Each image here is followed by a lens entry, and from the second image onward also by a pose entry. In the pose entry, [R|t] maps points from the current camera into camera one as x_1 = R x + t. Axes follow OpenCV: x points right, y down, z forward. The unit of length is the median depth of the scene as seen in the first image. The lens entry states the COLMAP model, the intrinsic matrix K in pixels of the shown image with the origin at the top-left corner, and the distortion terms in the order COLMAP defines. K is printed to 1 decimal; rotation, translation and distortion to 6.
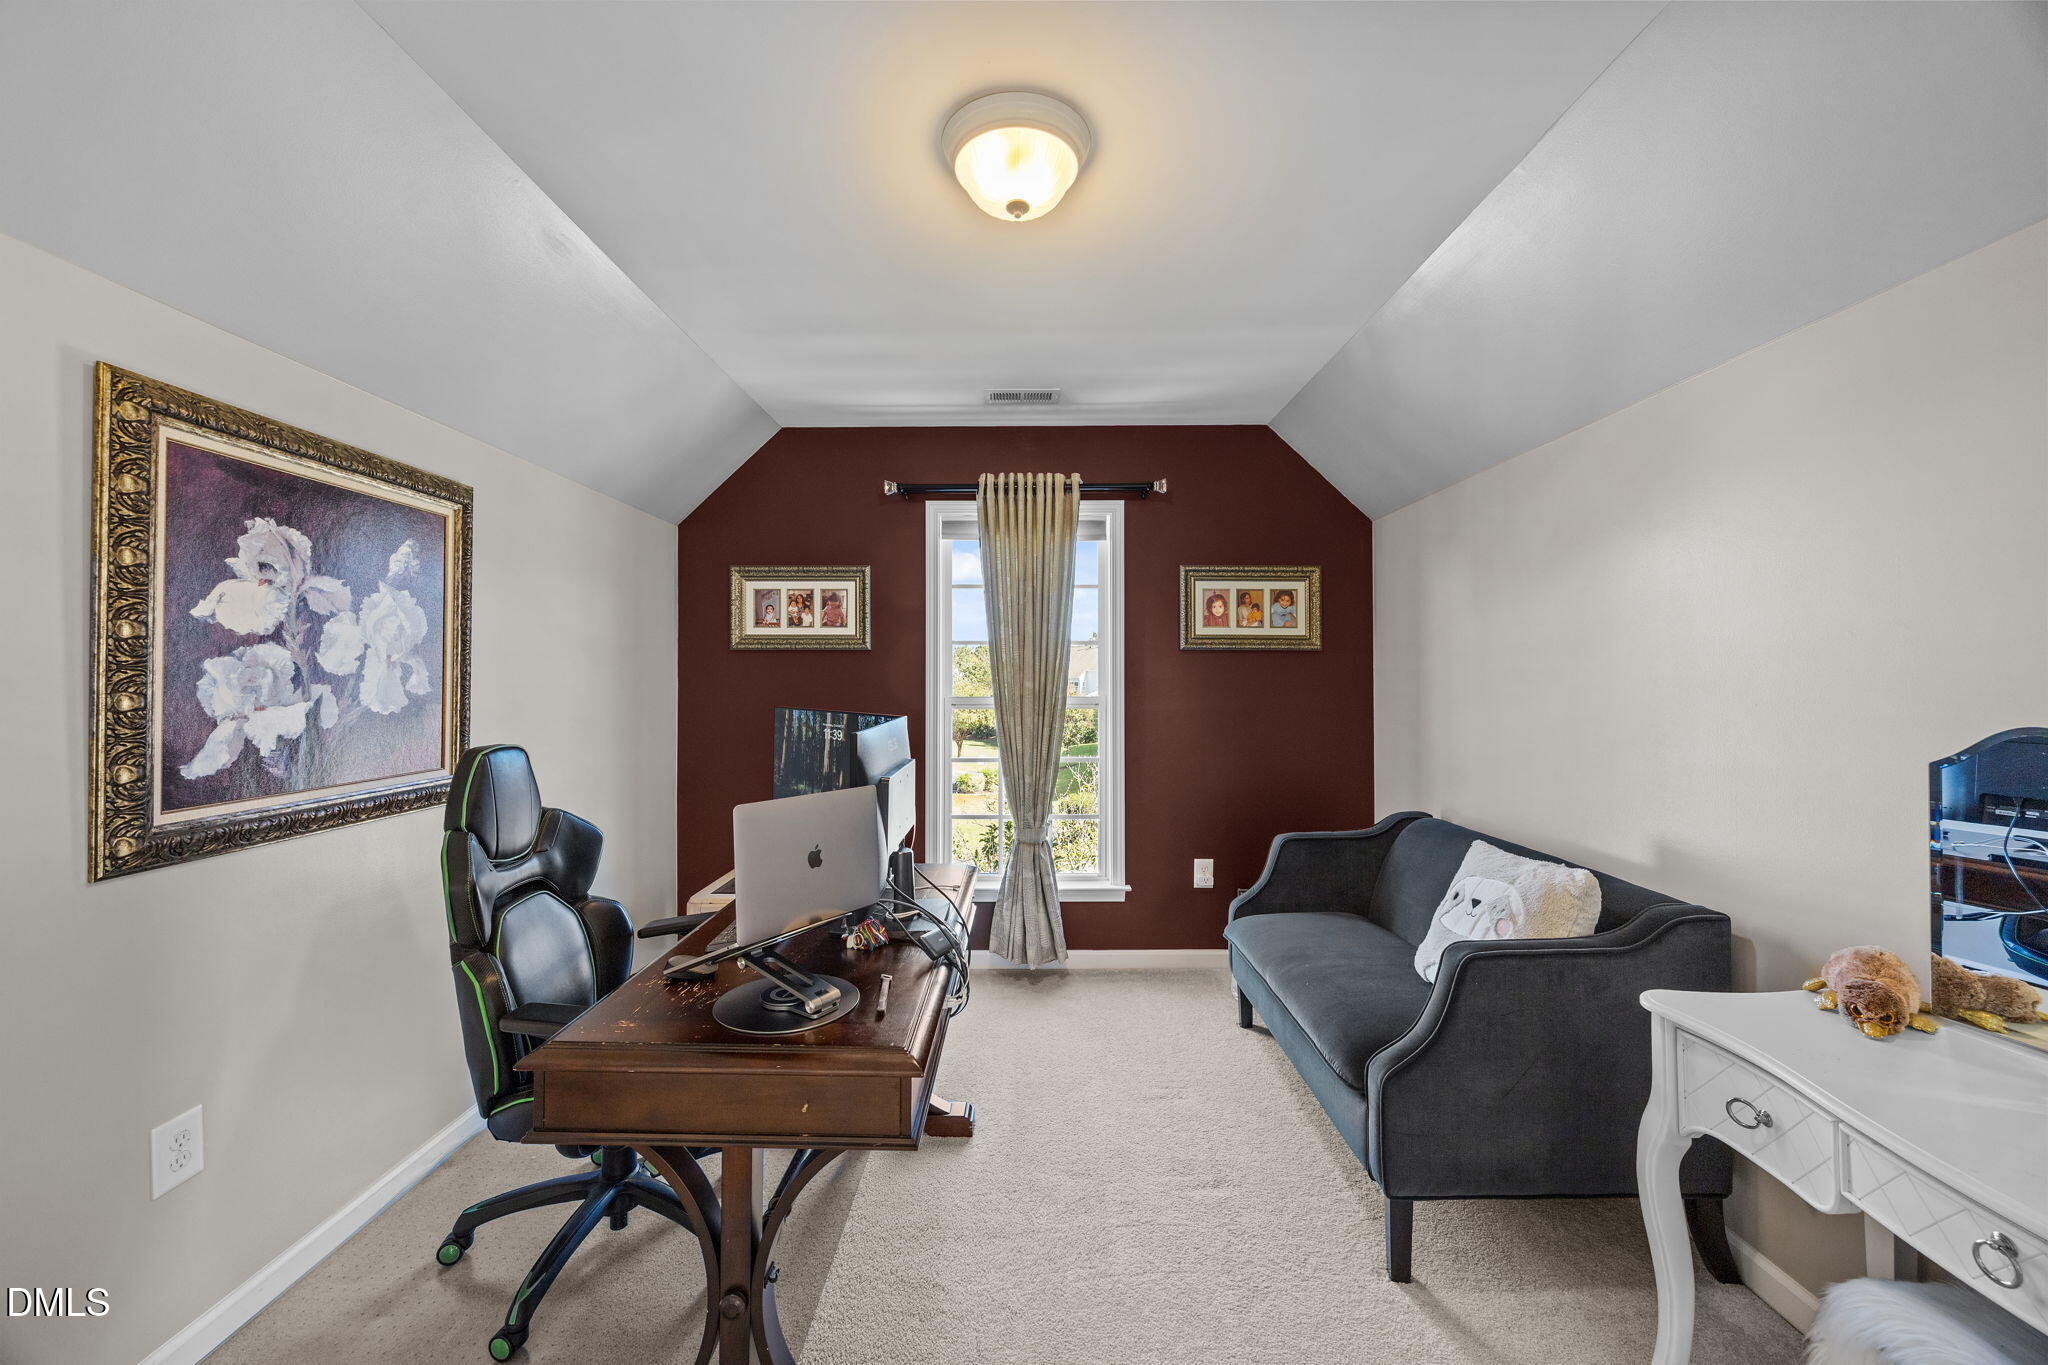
lens RADIAL K [[773.6, 0, 1023.8], [0, 773.6, 676.3], [0, 0, 1]] dist [-0.002115, -0.000059]
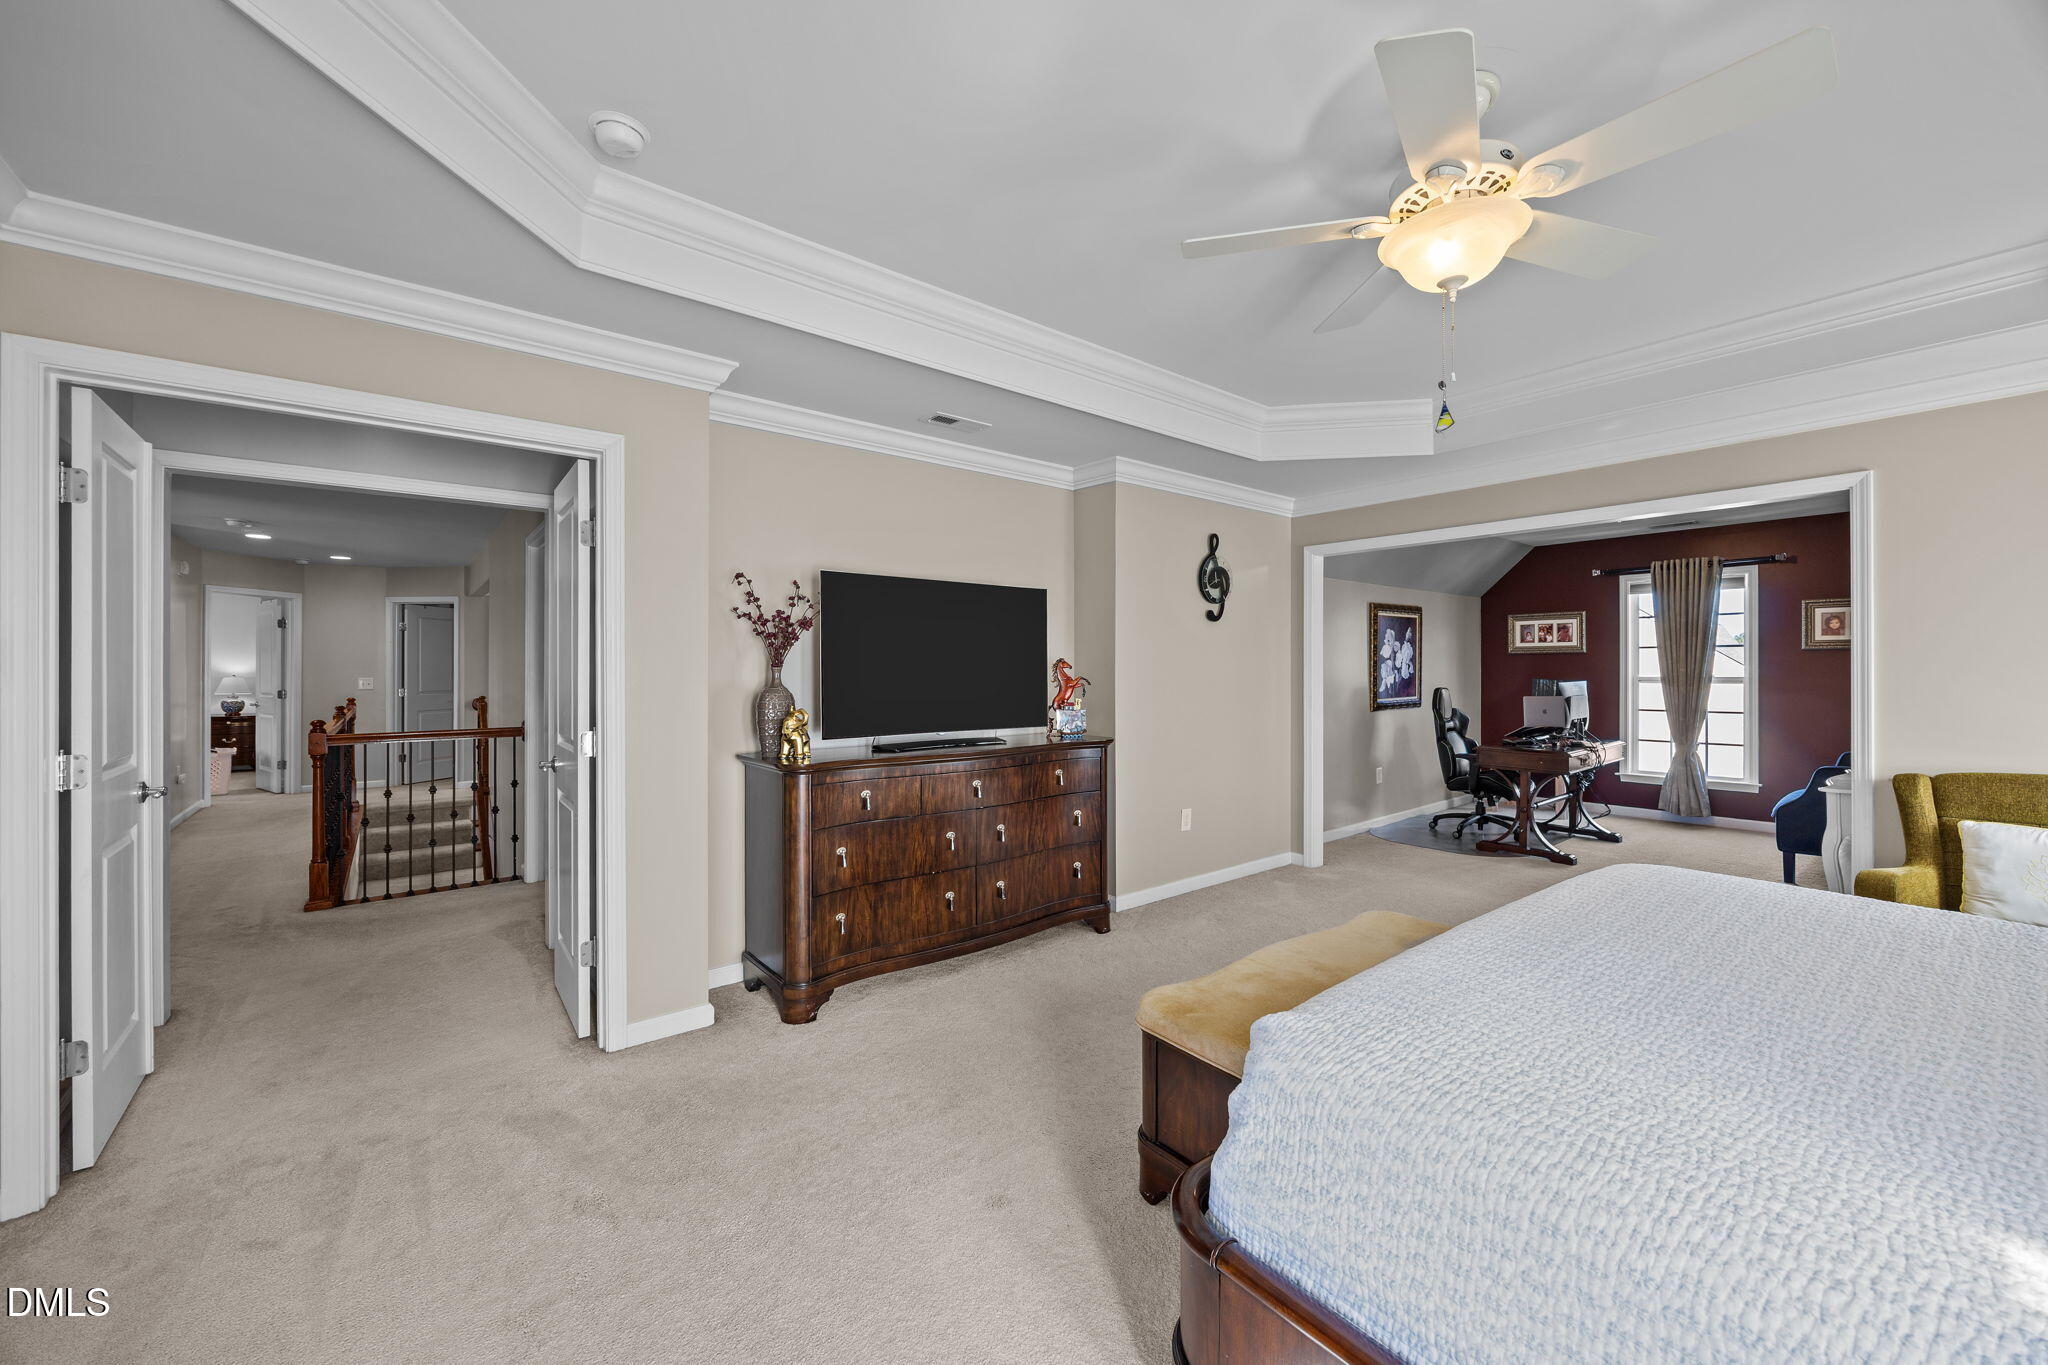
lens RADIAL K [[773.6, 0, 1033.5], [0, 773.6, 674.2], [0, 0, 1]] dist [-0.002115, -0.000059]
pose [[0.636605, 0.001423, -0.771189, 0.467771], [0.009196, 0.999913, 0.009437, -0.011639], [0.771136, -0.013100, 0.636536, -1.481016]]
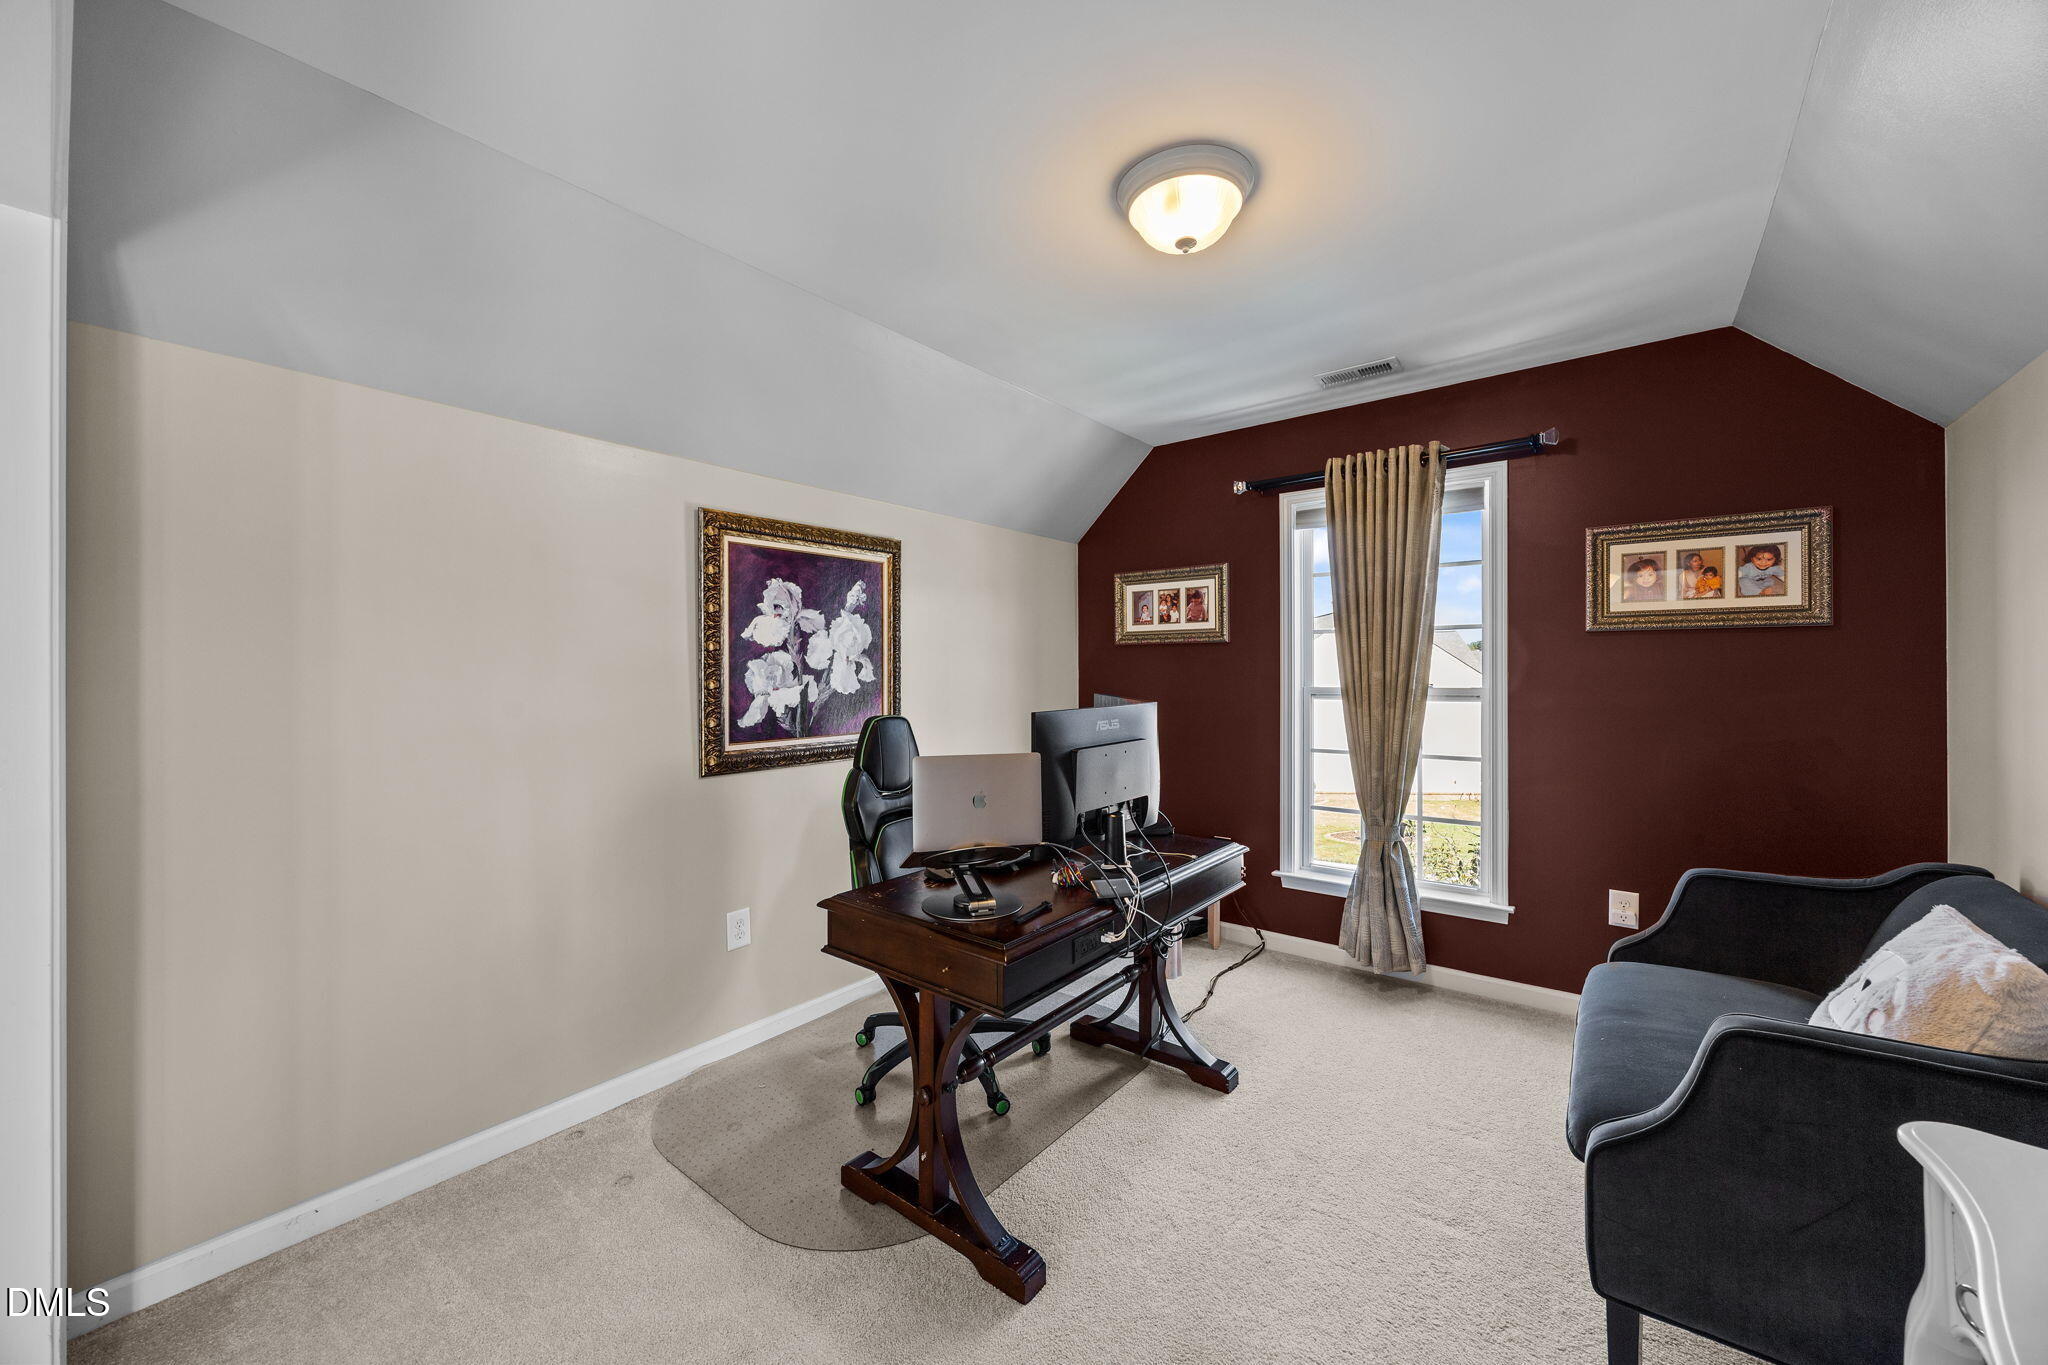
lens RADIAL K [[773.6, 0, 1027.4], [0, 773.6, 679.0], [0, 0, 1]] dist [-0.002115, -0.000059]
pose [[0.789040, 0.001984, -0.614339, 0.256477], [0.007922, 0.999879, 0.013405, 0.000272], [0.614291, -0.015444, 0.788928, -0.009738]]
